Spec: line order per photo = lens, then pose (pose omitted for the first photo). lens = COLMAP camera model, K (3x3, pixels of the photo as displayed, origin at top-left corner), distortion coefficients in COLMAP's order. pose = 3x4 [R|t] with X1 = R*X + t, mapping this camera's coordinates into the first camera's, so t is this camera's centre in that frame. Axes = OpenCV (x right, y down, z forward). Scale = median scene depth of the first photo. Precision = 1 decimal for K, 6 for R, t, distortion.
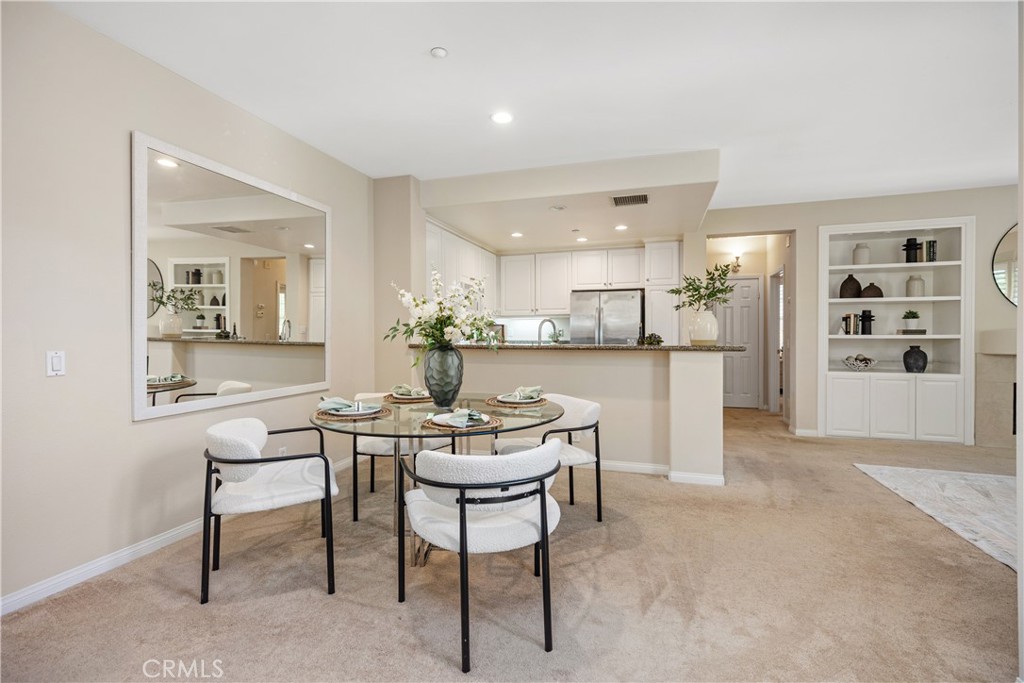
lens RADIAL K [[466.6, 0, 505.9], [0, 466.6, 333.8], [0, 0, 1]] dist [0.007939, -0.001214]
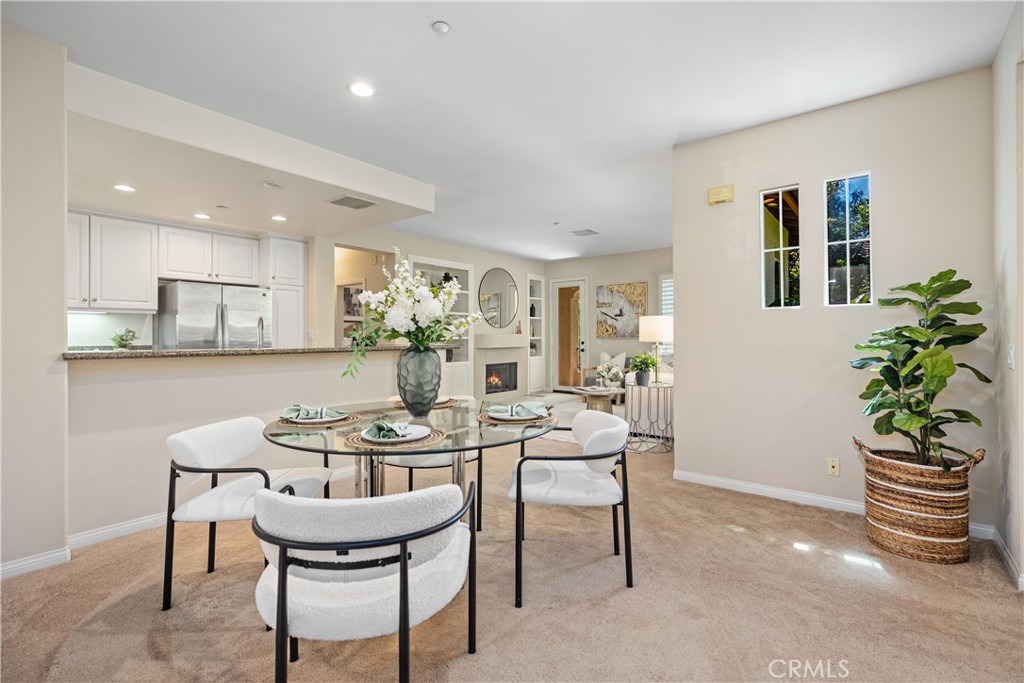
lens RADIAL K [[466.6, 0, 513.6], [0, 466.6, 337.6], [0, 0, 1]] dist [0.007939, -0.001214]
pose [[0.366282, -0.002006, 0.930502, -0.451929], [0.001626, 0.999998, 0.001516, 0.002780], [-0.930502, 0.000957, 0.366284, 0.259244]]
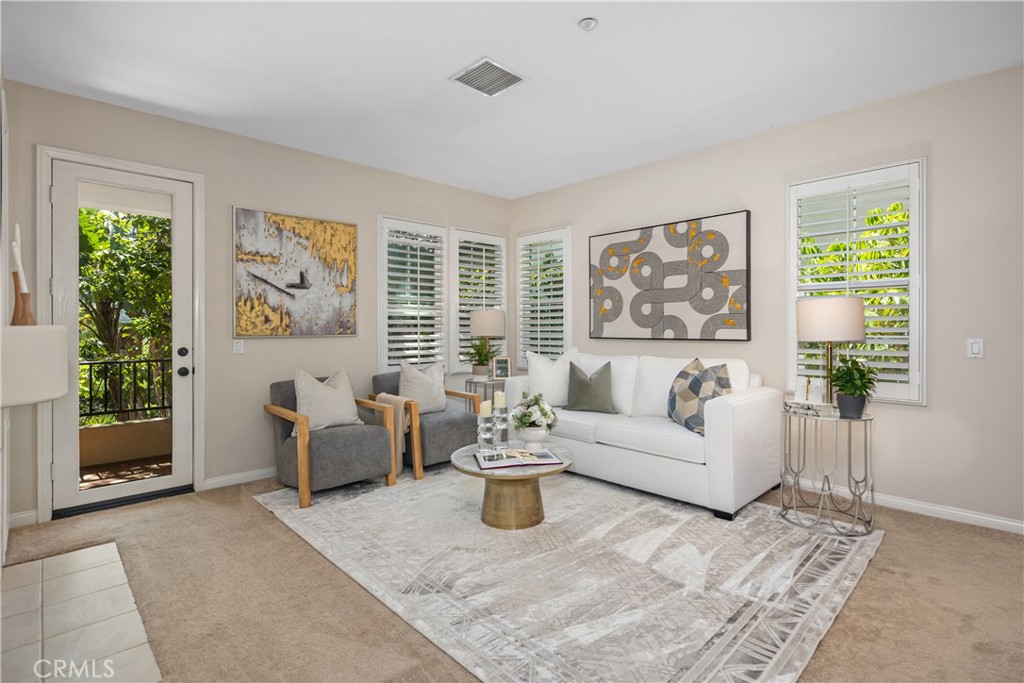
lens RADIAL K [[496.4, 0, 499.1], [0, 496.4, 330.4], [0, 0, 1]] dist [0.006598, -0.001451]
pose [[-0.867365, 0.001592, 0.497669, 0.570470], [0.005109, 0.999971, 0.005705, -0.005745], [-0.497646, 0.007491, -0.867348, 1.053383]]
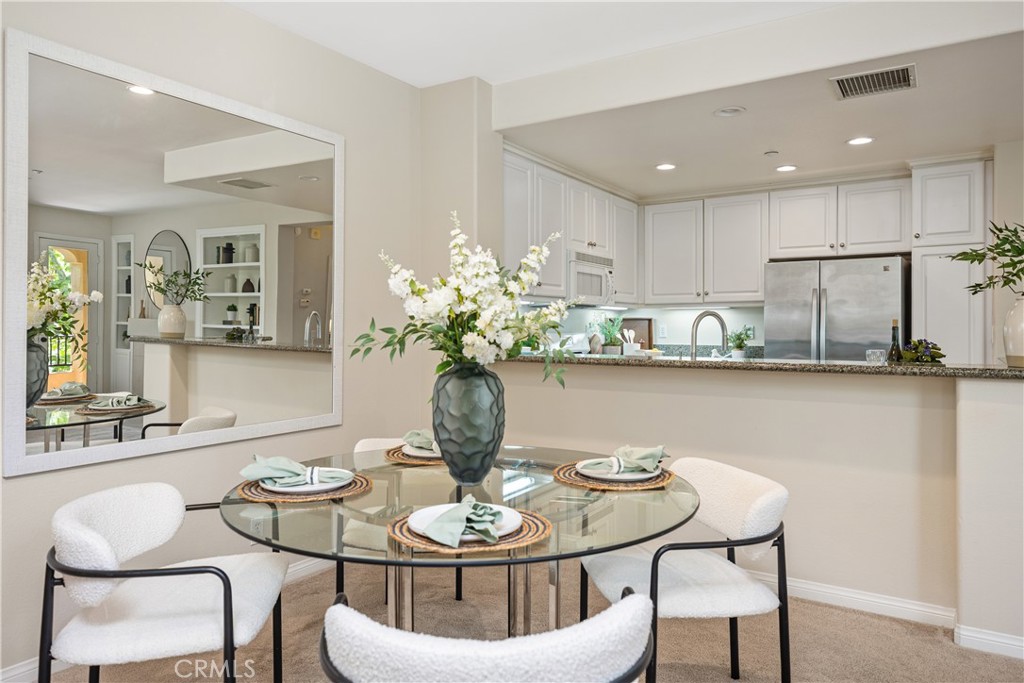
lens RADIAL K [[688.3, 0, 498.8], [0, 688.3, 325.0], [0, 0, 1]] dist [0.009974, 0.004486]
pose [[0.965141, 0.001043, -0.261728, 0.054399], [-0.002240, 0.999988, -0.004274, -0.010163], [0.261721, 0.004711, 0.965132, 0.123016]]
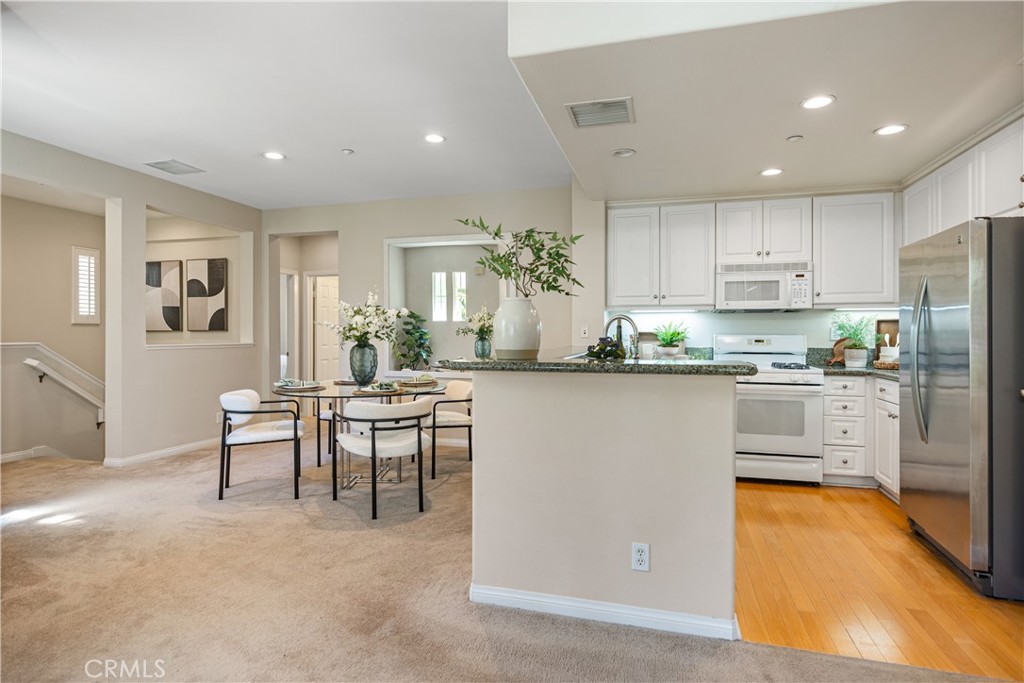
lens RADIAL K [[546.5, 0, 514.9], [0, 546.5, 338.3], [0, 0, 1]] dist [-0.003370, -0.000101]
pose [[0.040763, 0.005535, -0.999154, 0.808666], [0.001419, 0.999983, 0.005598, -0.003223], [0.999168, -0.001646, 0.040755, 0.727803]]
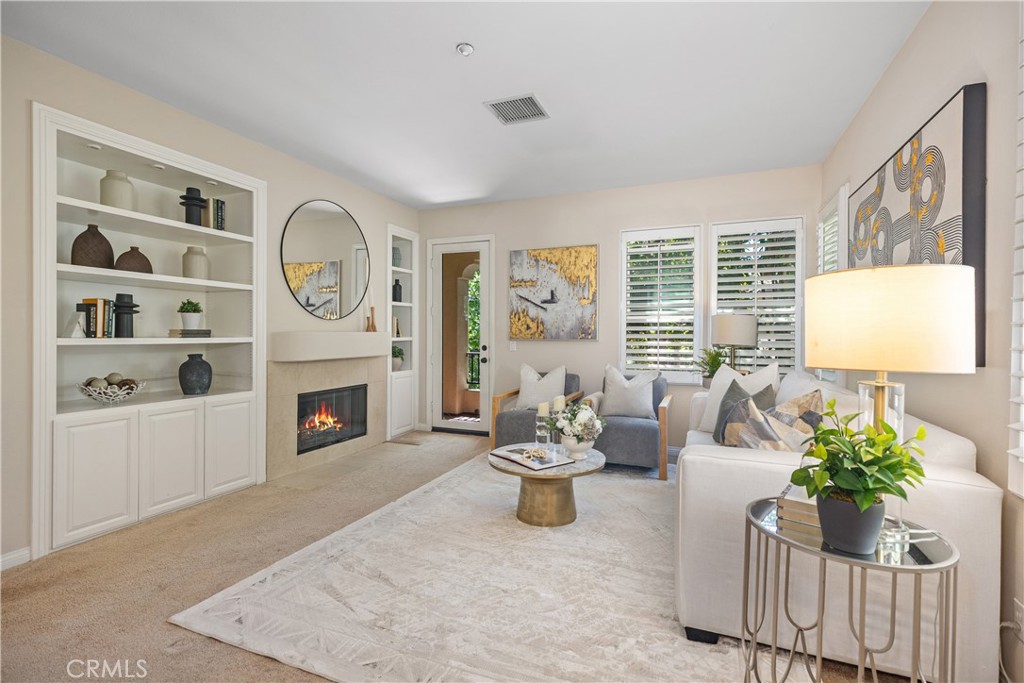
lens RADIAL K [[466.6, 0, 511.0], [0, 466.6, 339.6], [0, 0, 1]] dist [0.007939, -0.001214]
pose [[0.093712, -0.011133, 0.995537, 0.264018], [-0.005466, 0.999917, 0.011696, -0.005064], [-0.995584, -0.006538, 0.093643, 0.508688]]
